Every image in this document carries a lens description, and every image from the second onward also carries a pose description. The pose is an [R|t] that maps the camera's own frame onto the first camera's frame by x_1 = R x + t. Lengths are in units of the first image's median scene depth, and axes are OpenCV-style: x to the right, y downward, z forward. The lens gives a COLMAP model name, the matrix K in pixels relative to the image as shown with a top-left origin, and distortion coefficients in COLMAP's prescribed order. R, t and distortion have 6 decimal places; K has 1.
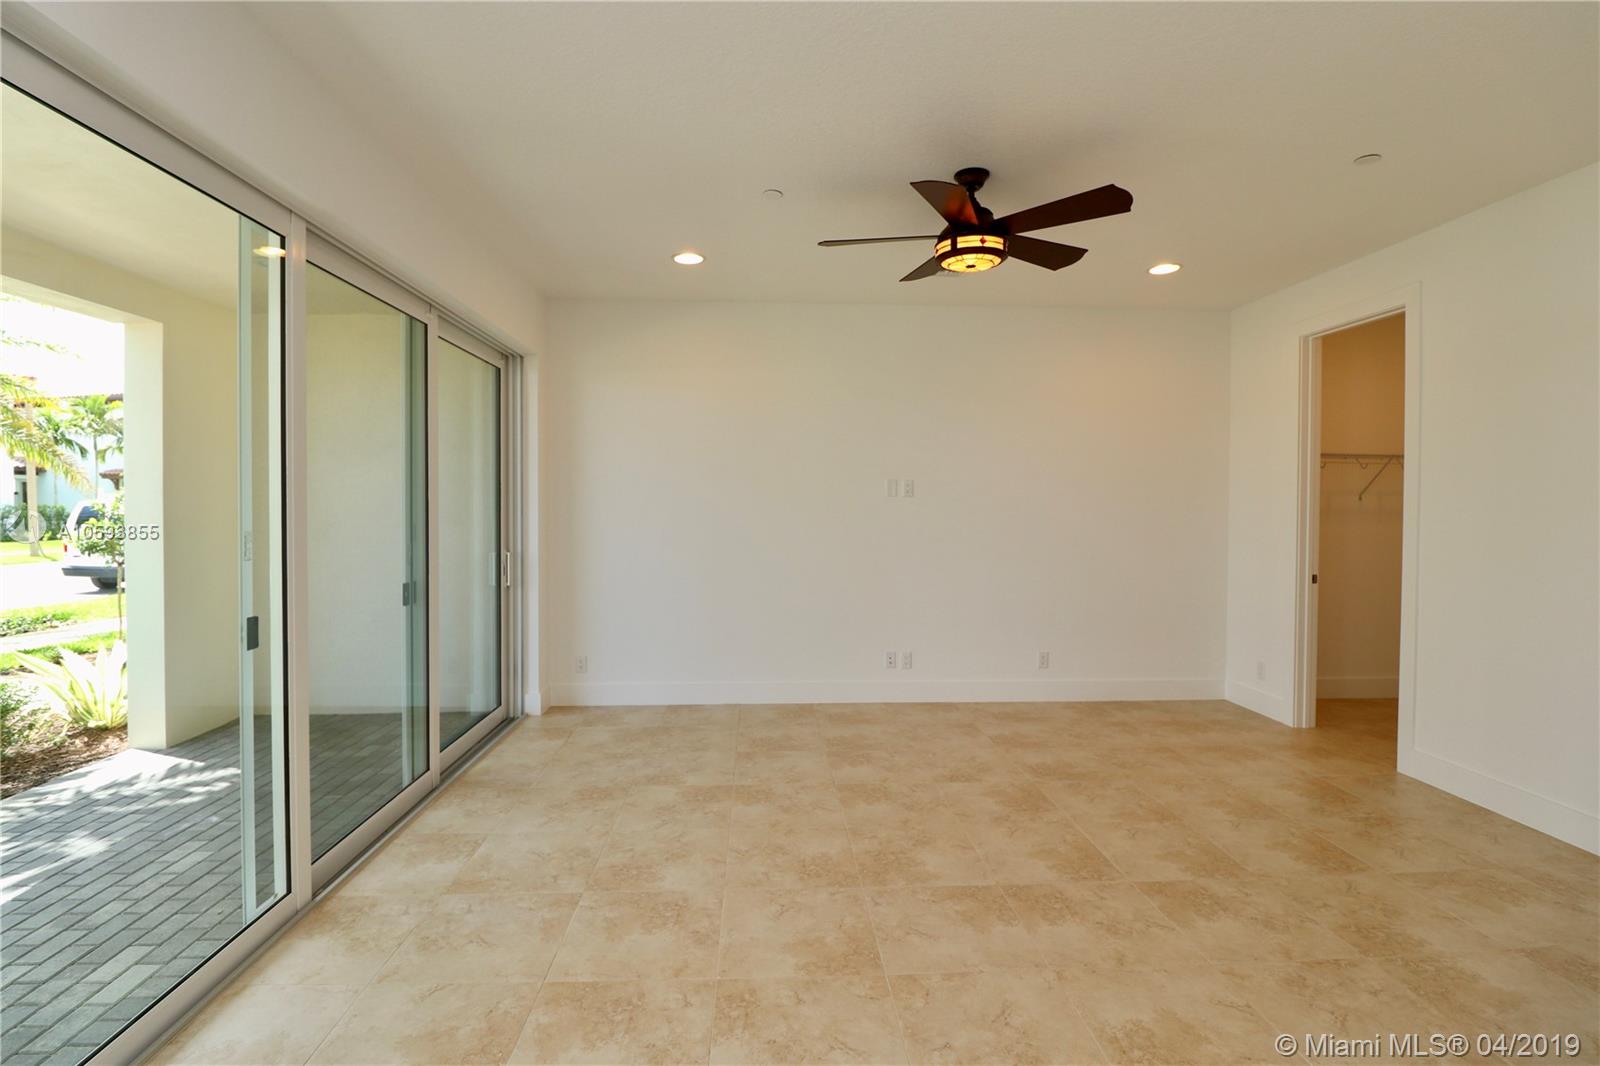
lens RADIAL K [[740.6, 0, 809.3], [0, 740.6, 516.2], [0, 0, 1]] dist [-0.002747, -0.012180]
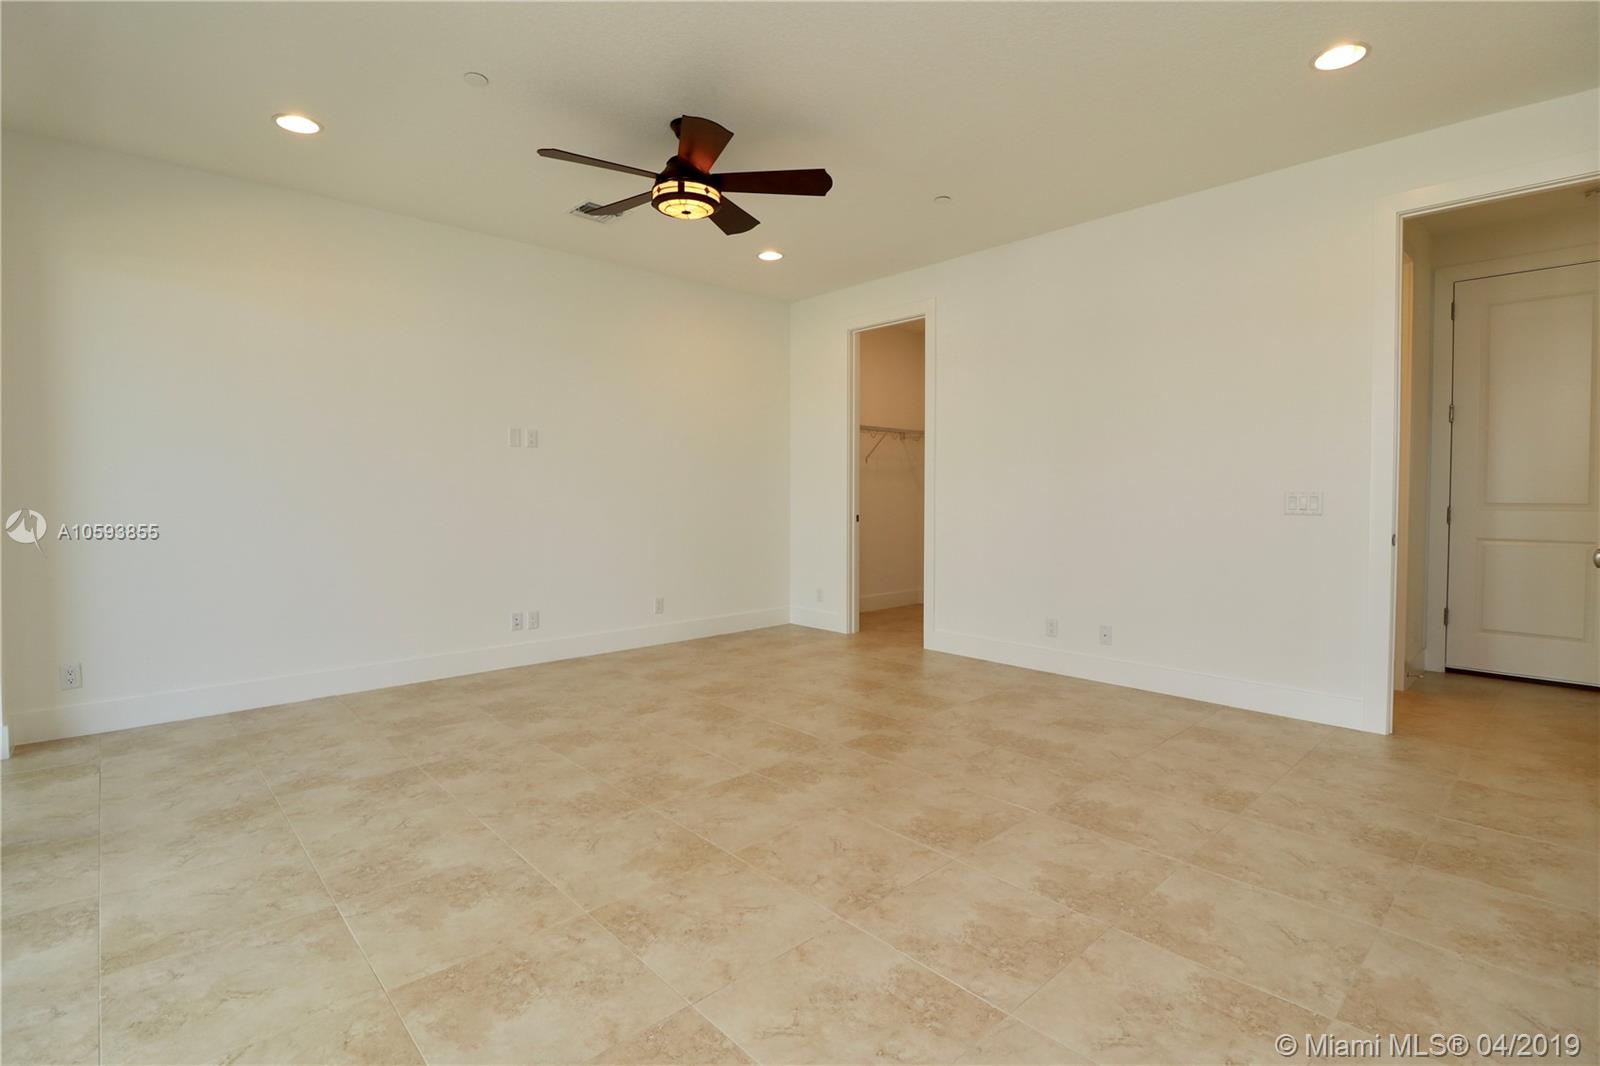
lens RADIAL K [[740.6, 0, 809.3], [0, 740.6, 516.2], [0, 0, 1]] dist [-0.002747, -0.012180]
pose [[0.769527, -0.028241, 0.637990, -0.331062], [0.016002, 0.999561, 0.024945, 0.071919], [-0.638414, -0.008987, 0.769641, 0.070785]]
